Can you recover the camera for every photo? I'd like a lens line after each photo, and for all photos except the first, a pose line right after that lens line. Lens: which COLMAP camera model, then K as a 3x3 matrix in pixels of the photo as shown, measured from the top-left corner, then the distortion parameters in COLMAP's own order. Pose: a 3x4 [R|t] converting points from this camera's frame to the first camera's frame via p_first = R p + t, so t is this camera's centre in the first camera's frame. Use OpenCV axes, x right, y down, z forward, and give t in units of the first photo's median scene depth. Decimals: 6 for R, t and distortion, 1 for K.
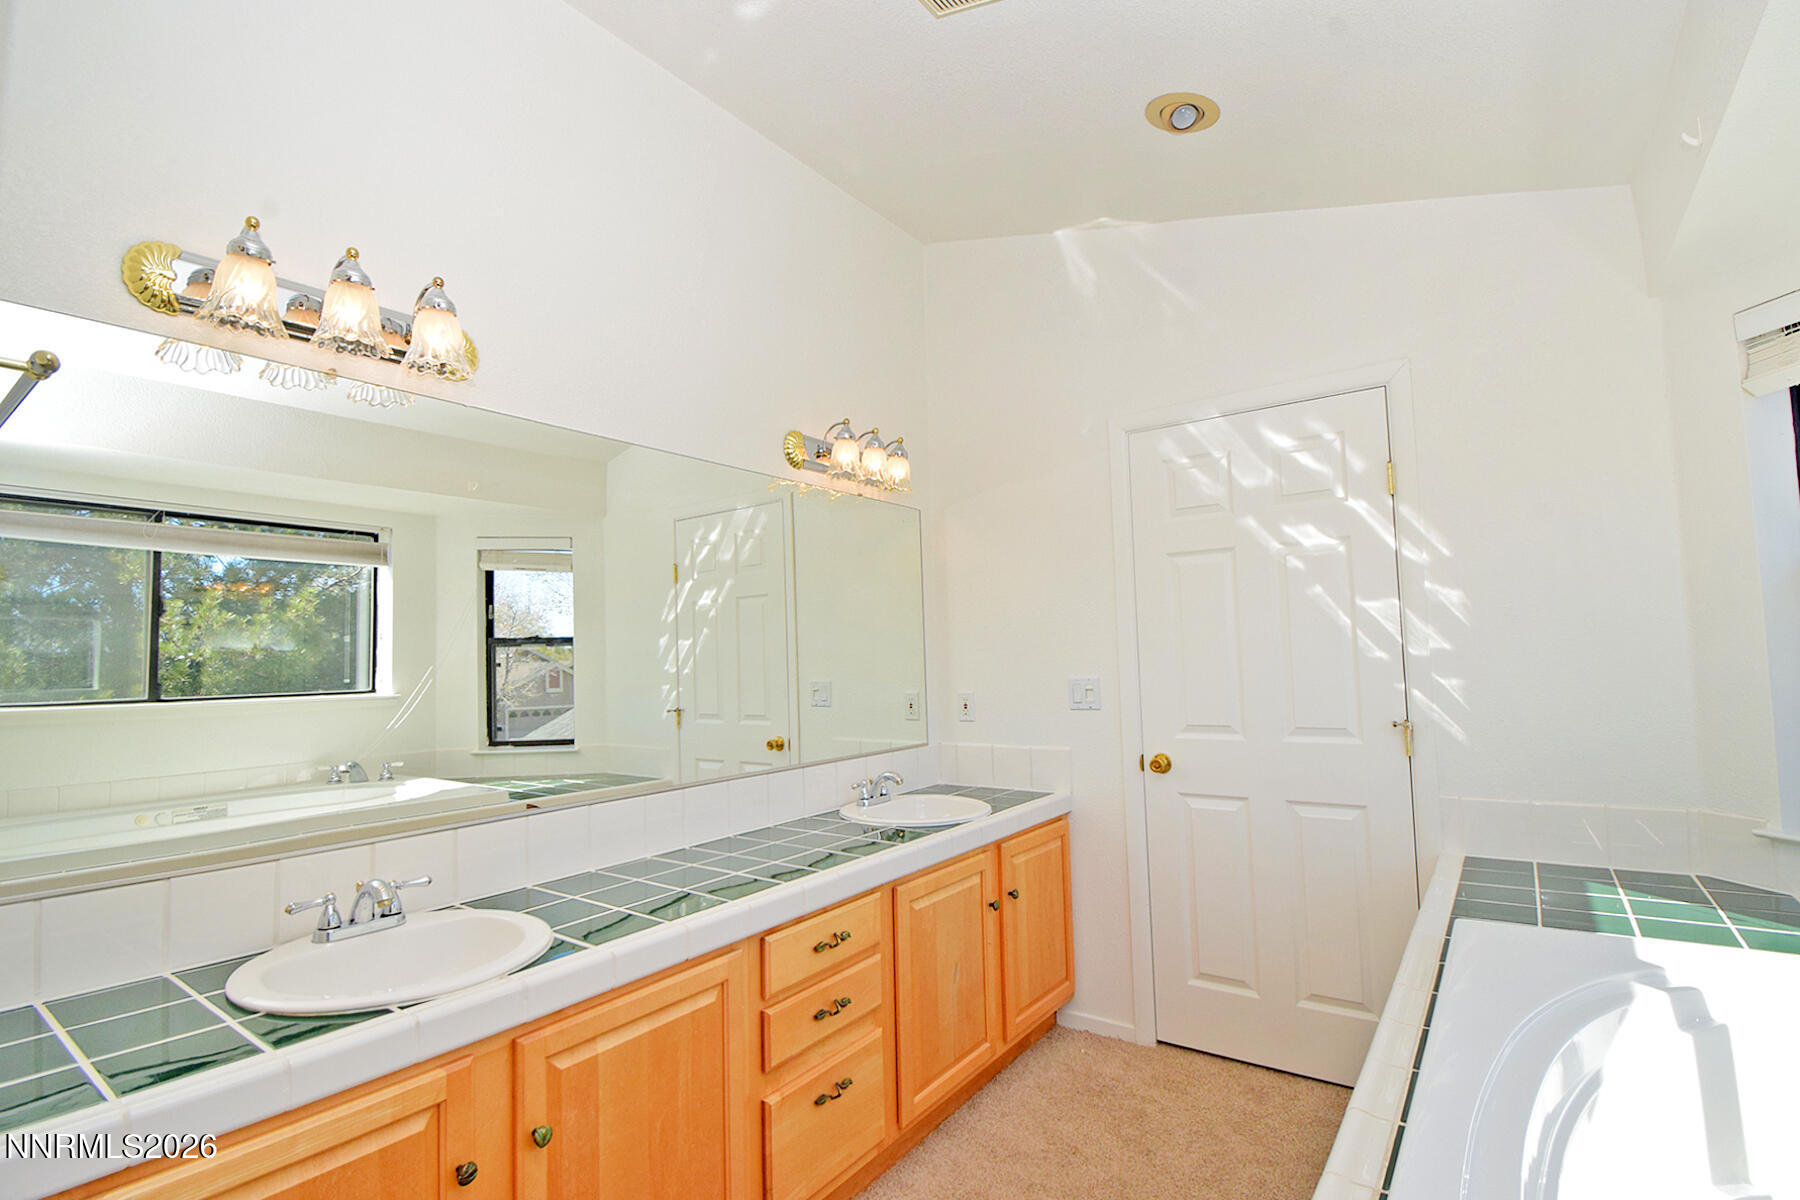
lens RADIAL K [[827.9, 0, 892.1], [0, 827.9, 604.4], [0, 0, 1]] dist [0.011828, -0.021185]
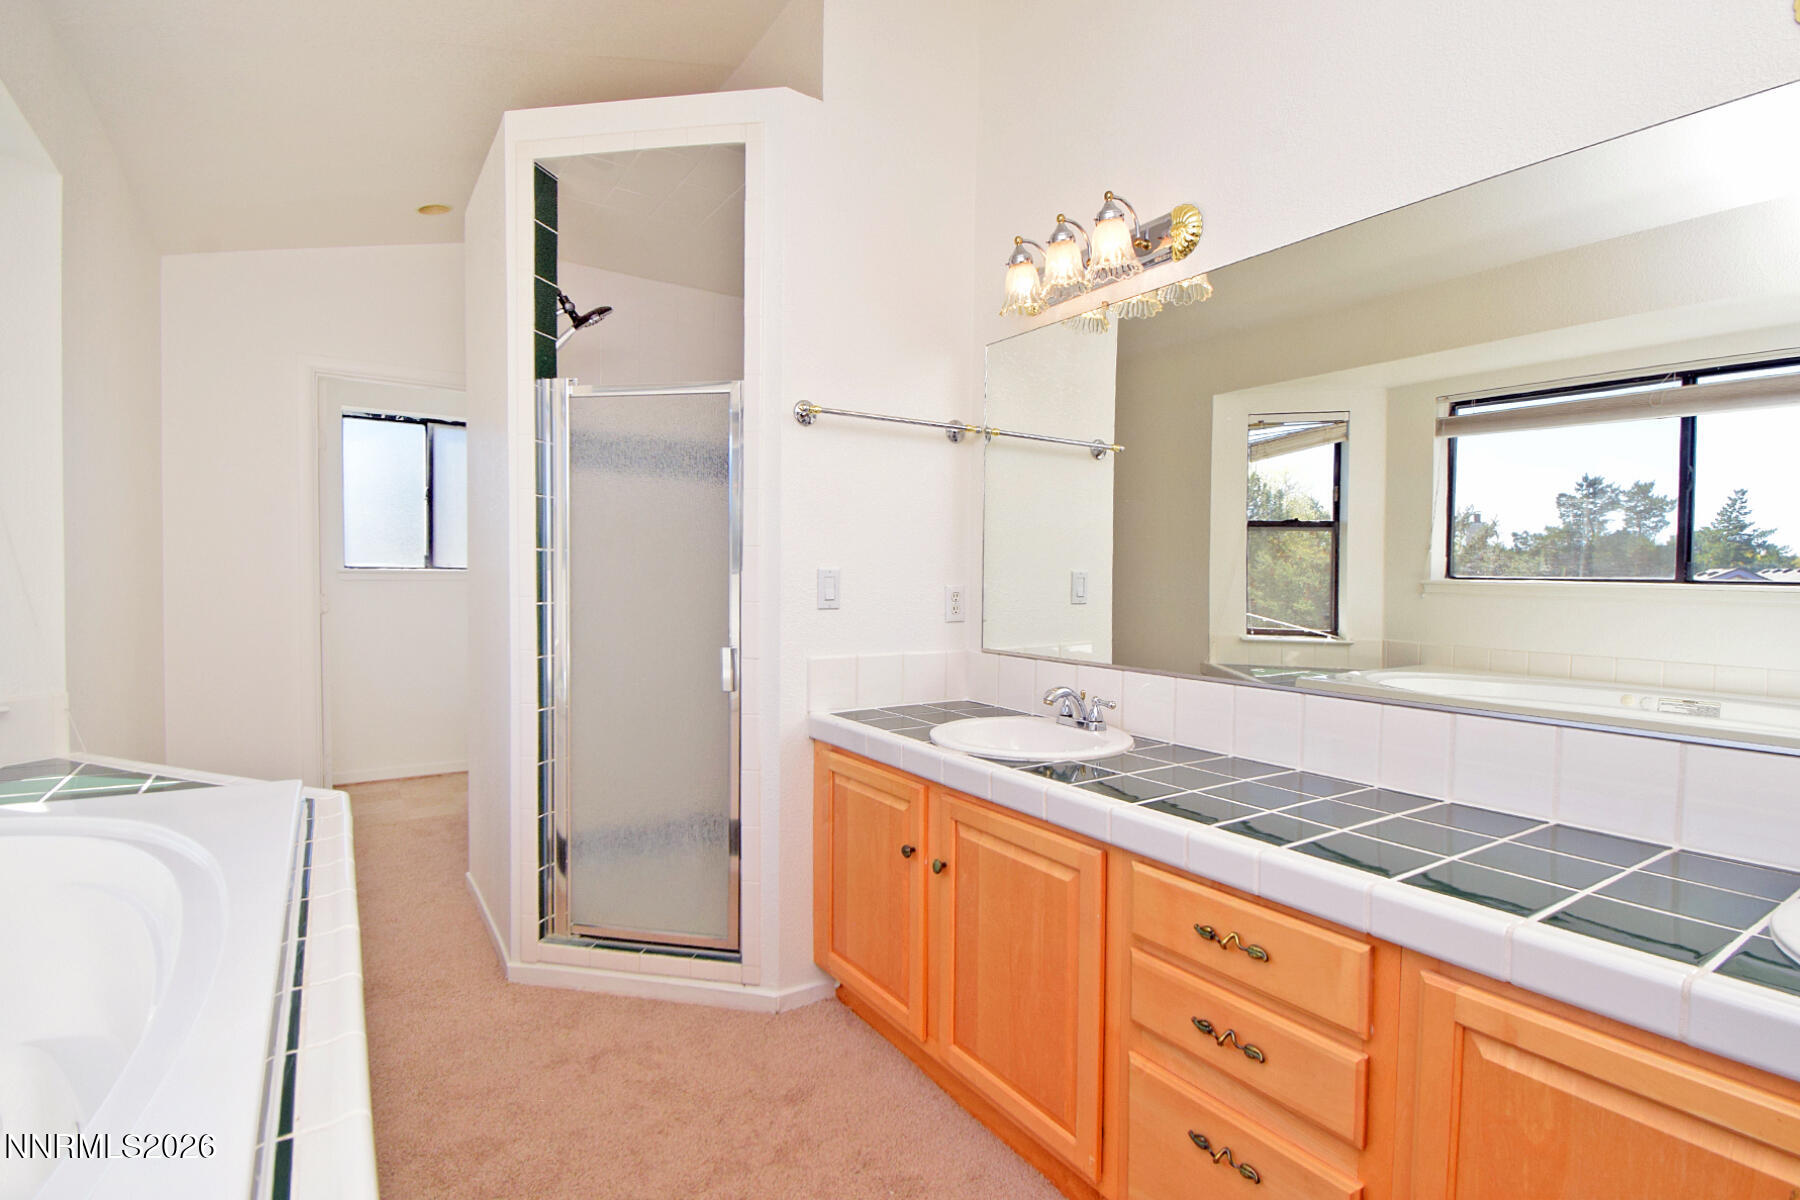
lens RADIAL K [[827.9, 0, 892.1], [0, 827.9, 604.4], [0, 0, 1]] dist [0.011828, -0.021185]
pose [[-0.325314, 0.060702, -0.943656, 0.617993], [0.059812, 0.997260, 0.043530, 0.102464], [0.943712, -0.042281, -0.328053, 0.991338]]
